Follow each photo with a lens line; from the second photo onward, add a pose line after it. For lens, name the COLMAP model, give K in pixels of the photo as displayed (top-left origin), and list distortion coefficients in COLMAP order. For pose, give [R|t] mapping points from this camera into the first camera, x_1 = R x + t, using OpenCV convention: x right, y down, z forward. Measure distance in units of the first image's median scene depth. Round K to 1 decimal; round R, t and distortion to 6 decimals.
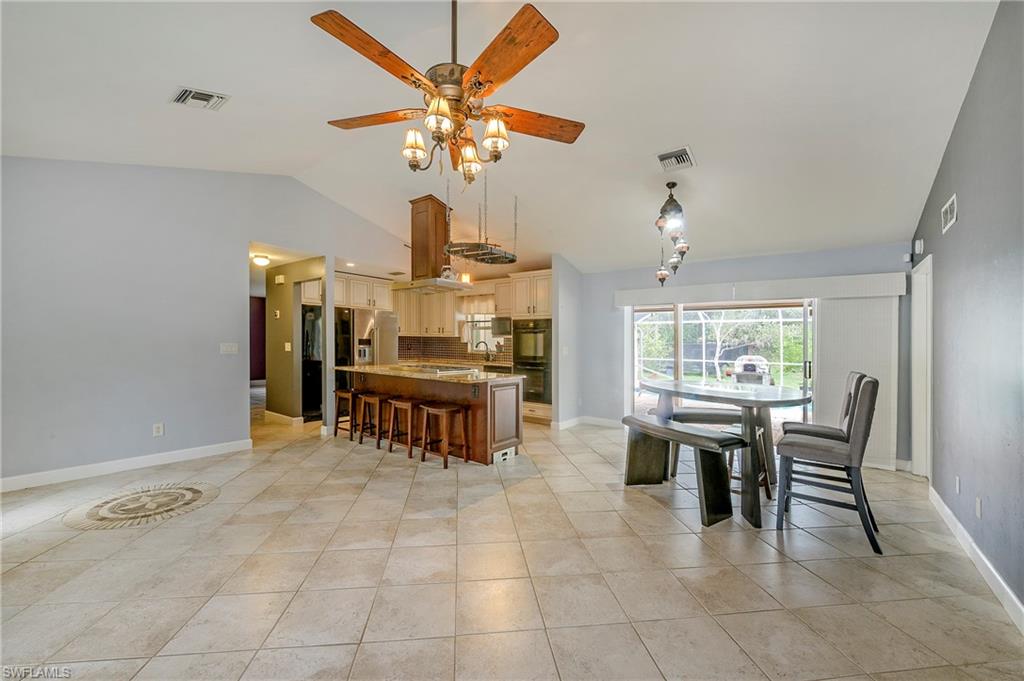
lens RADIAL K [[410.9, 0, 508.4], [0, 410.9, 340.7], [0, 0, 1]] dist [-0.006763, -0.000078]
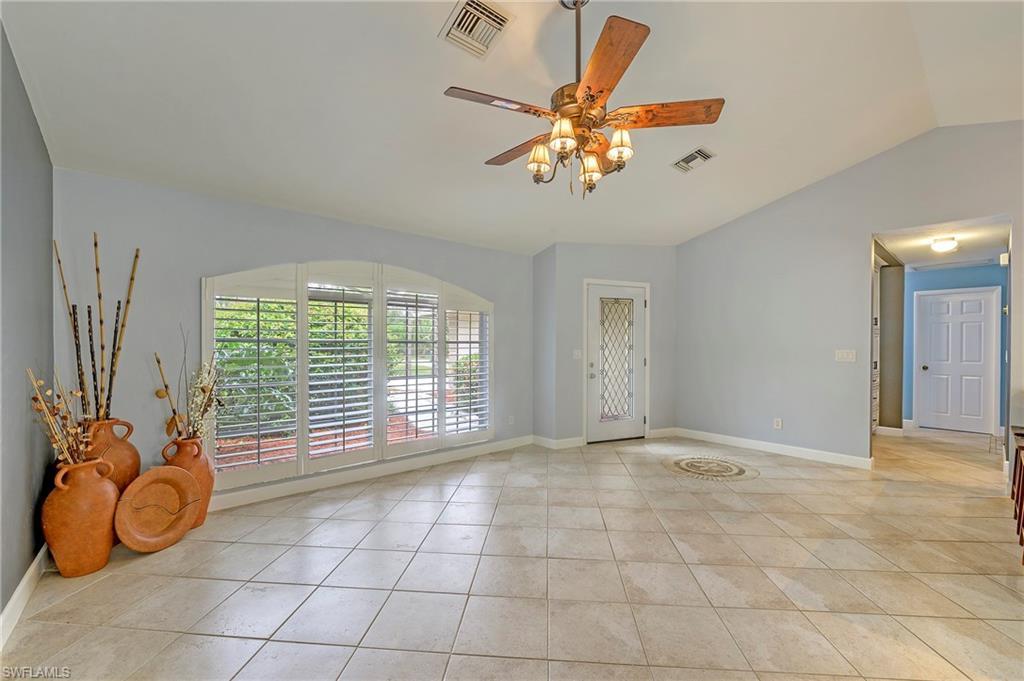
lens RADIAL K [[410.9, 0, 513.8], [0, 410.9, 345.3], [0, 0, 1]] dist [-0.006763, -0.000078]
pose [[-0.199506, -0.010648, -0.979839, 0.594072], [-0.000357, 0.999942, -0.010794, 0.008735], [0.979897, -0.001803, -0.199498, 0.650701]]
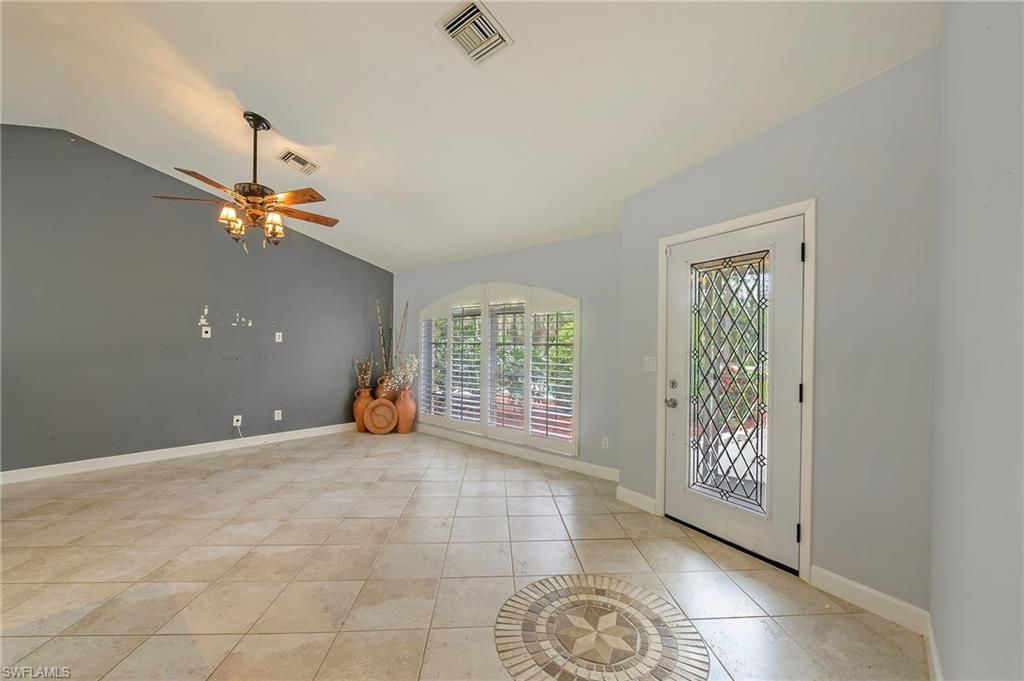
lens RADIAL K [[410.9, 0, 519.5], [0, 410.9, 345.0], [0, 0, 1]] dist [-0.006763, -0.000078]
pose [[-0.997968, -0.023670, 0.059154, -0.810651], [-0.023834, 0.999714, -0.002072, -0.010712], [-0.059089, -0.003478, -0.998247, 1.621994]]
